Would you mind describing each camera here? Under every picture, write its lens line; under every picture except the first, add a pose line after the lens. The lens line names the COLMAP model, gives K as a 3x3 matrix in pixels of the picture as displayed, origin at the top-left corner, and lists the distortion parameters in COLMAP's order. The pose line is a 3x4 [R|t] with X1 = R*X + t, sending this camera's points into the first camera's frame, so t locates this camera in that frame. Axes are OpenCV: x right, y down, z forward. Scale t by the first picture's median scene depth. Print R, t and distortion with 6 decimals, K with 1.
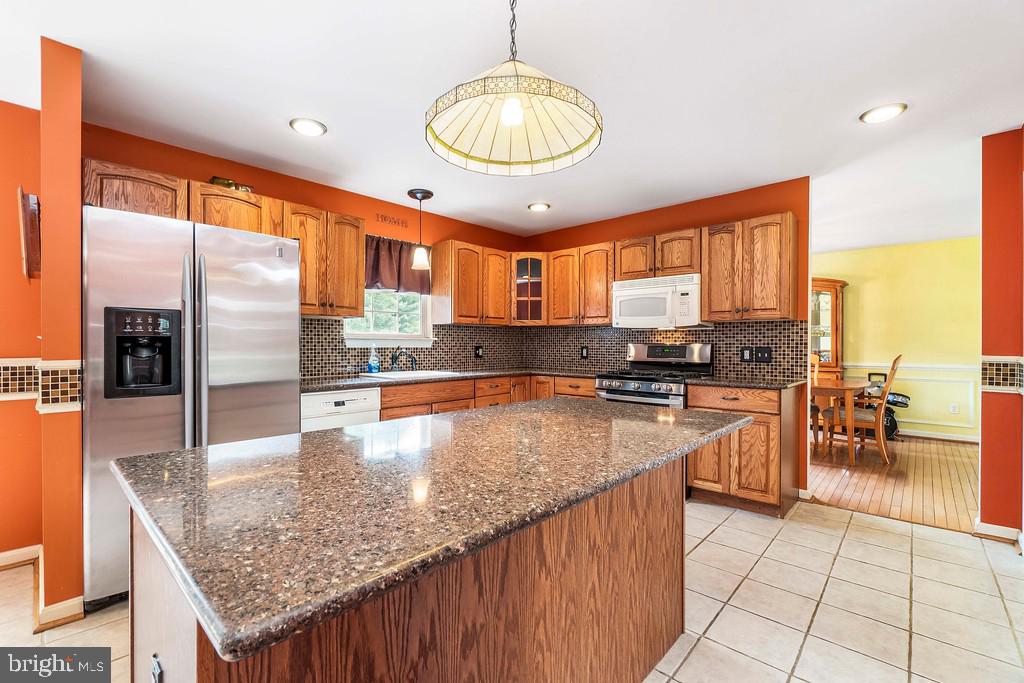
lens RADIAL K [[446.4, 0, 506.6], [0, 446.4, 343.7], [0, 0, 1]] dist [-0.008991, 0.000609]
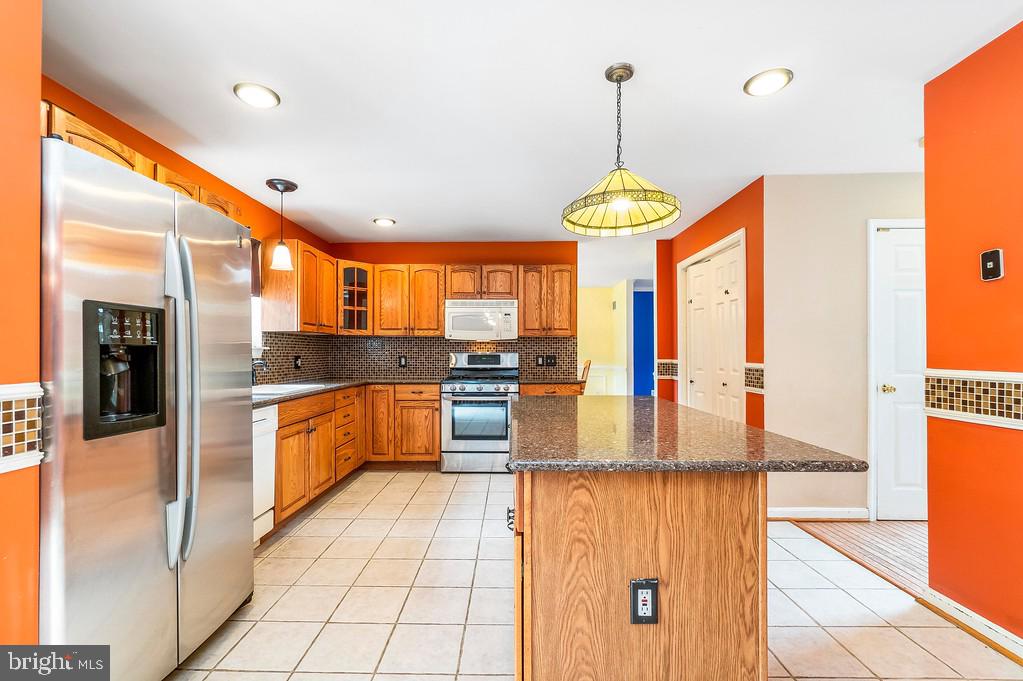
lens RADIAL K [[446.0, 0, 506.0], [0, 446.0, 346.8], [0, 0, 1]] dist [-0.008991, 0.000609]
pose [[0.738040, 0.006659, 0.674725, -0.449238], [0.001833, 0.999928, -0.011873, -0.002671], [-0.674755, 0.010000, 0.737974, 0.048560]]
